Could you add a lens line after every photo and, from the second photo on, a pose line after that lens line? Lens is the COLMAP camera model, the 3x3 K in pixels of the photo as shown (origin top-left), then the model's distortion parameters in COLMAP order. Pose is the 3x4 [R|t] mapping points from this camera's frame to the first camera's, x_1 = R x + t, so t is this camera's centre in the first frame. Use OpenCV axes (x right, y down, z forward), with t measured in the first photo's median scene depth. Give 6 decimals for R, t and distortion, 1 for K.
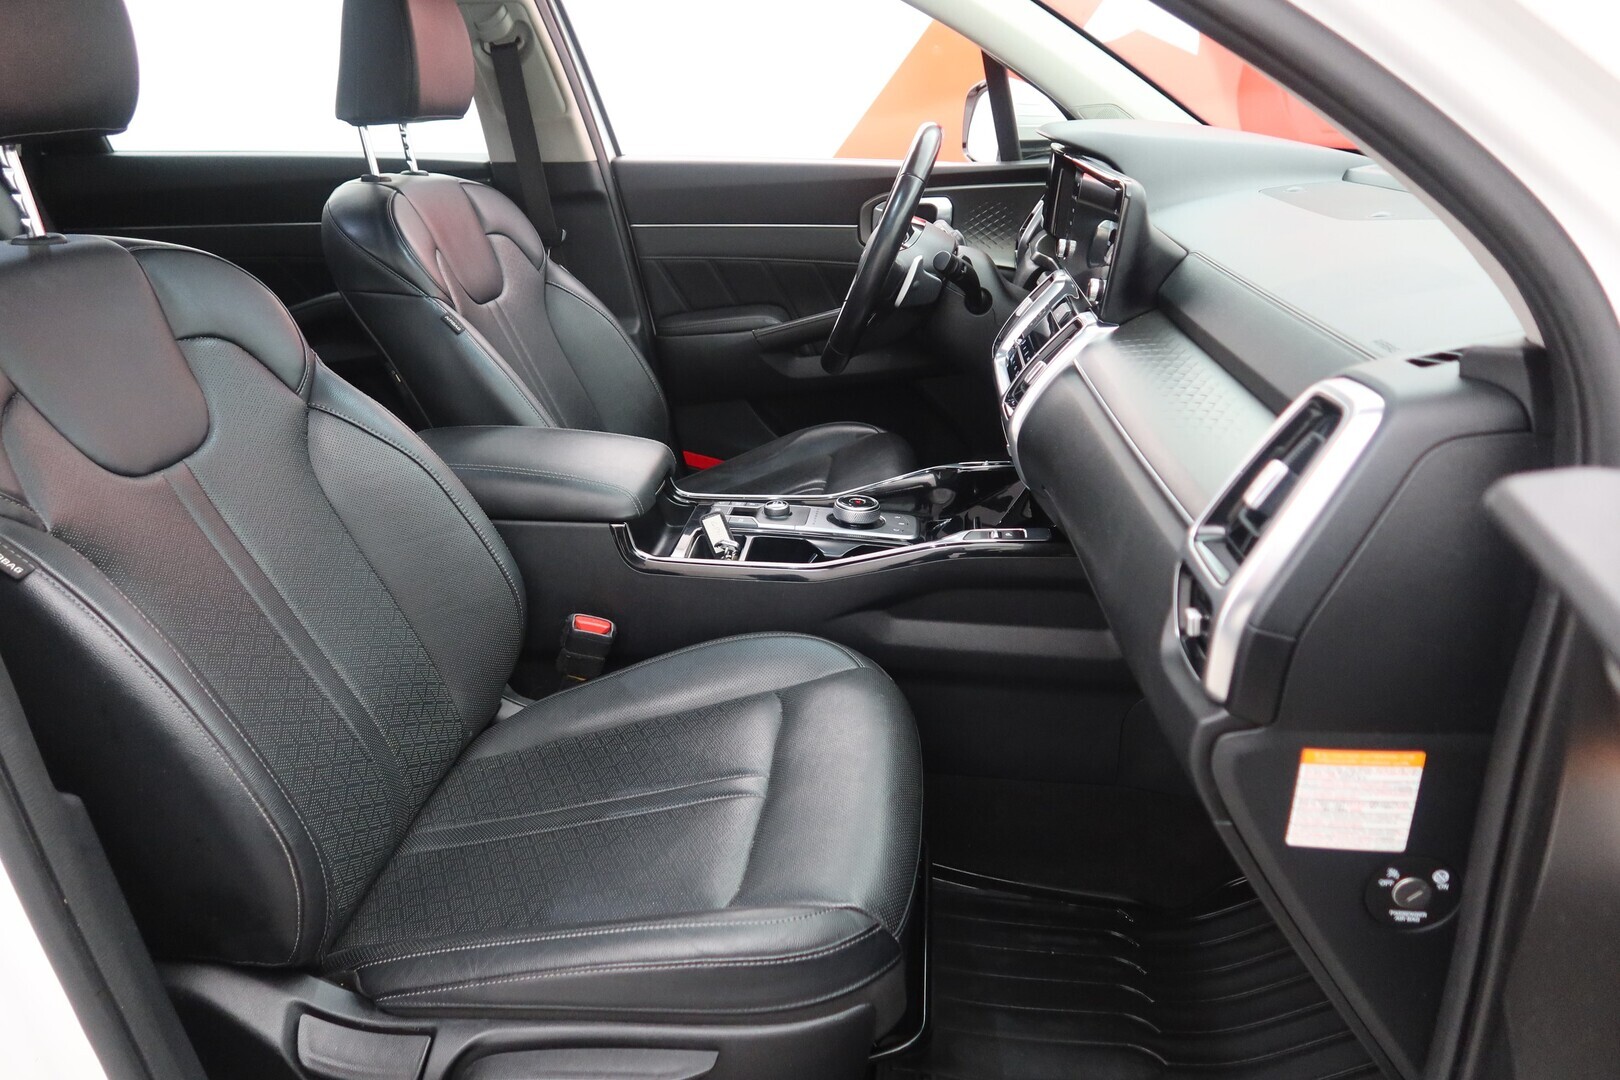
lens RADIAL K [[1149.4, 0, 810.0], [0, 1149.4, 540.0], [0, 0, 1]] dist [-0.011238, -0.003593]
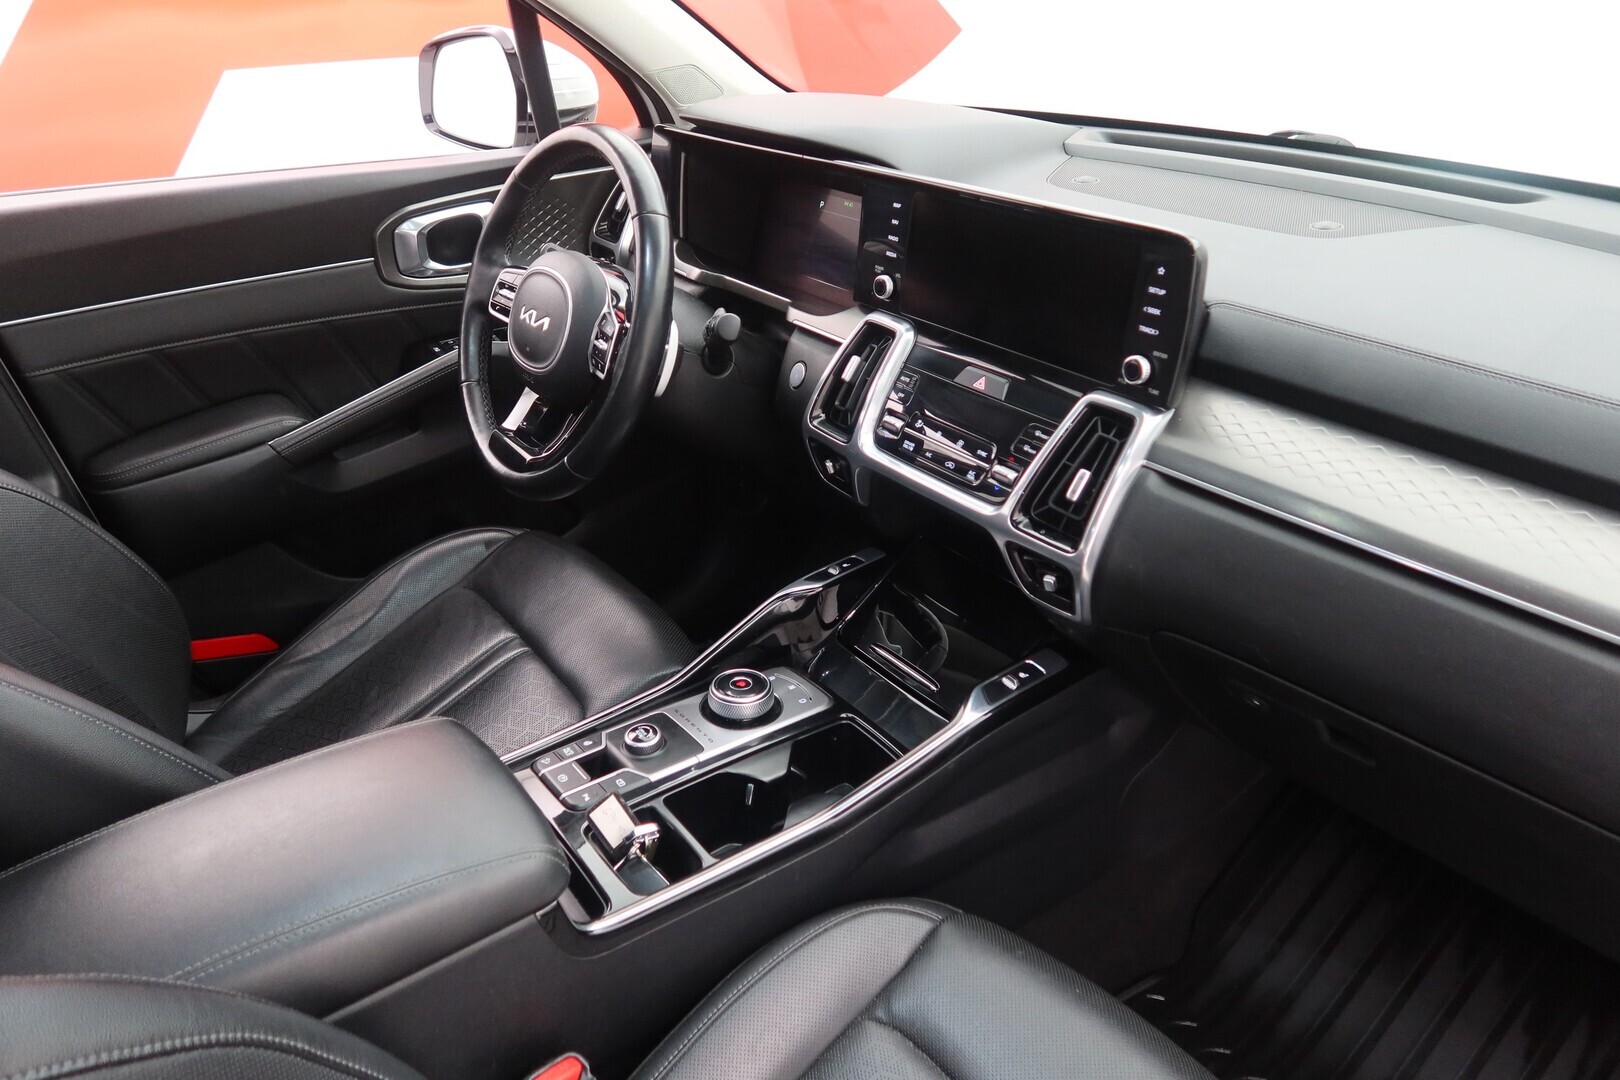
lens RADIAL K [[1183.0, 0, 812.0], [0, 1183.0, 416.9], [0, 0, 1]] dist [0.002846, 0.001406]
pose [[0.712756, -0.264185, 0.649758, -0.435375], [0.259243, 0.959984, 0.105941, -0.310130], [-0.651745, 0.092935, 0.752722, 0.472487]]
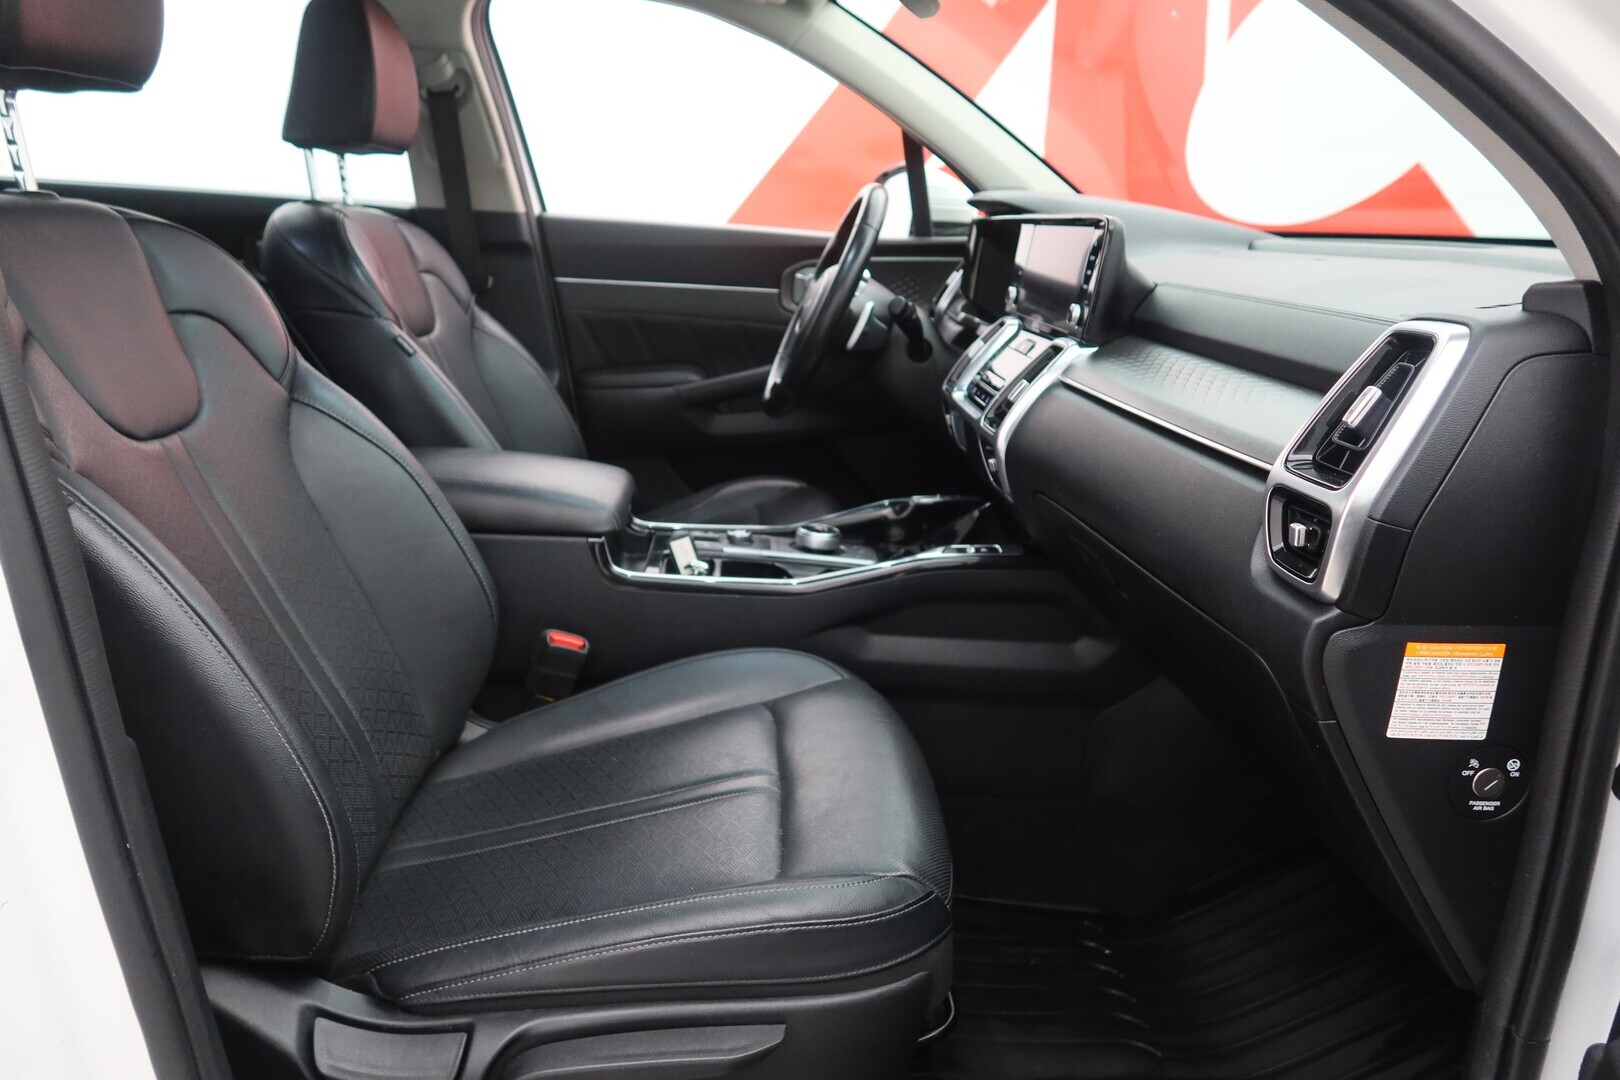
lens RADIAL K [[1149.4, 0, 810.0], [0, 1149.4, 540.0], [0, 0, 1]] dist [-0.011238, -0.003593]
pose [[0.985582, 0.017403, 0.168301, -0.166661], [0.001064, 0.994039, -0.109017, 0.104757], [-0.169195, 0.107624, 0.979689, 0.001213]]
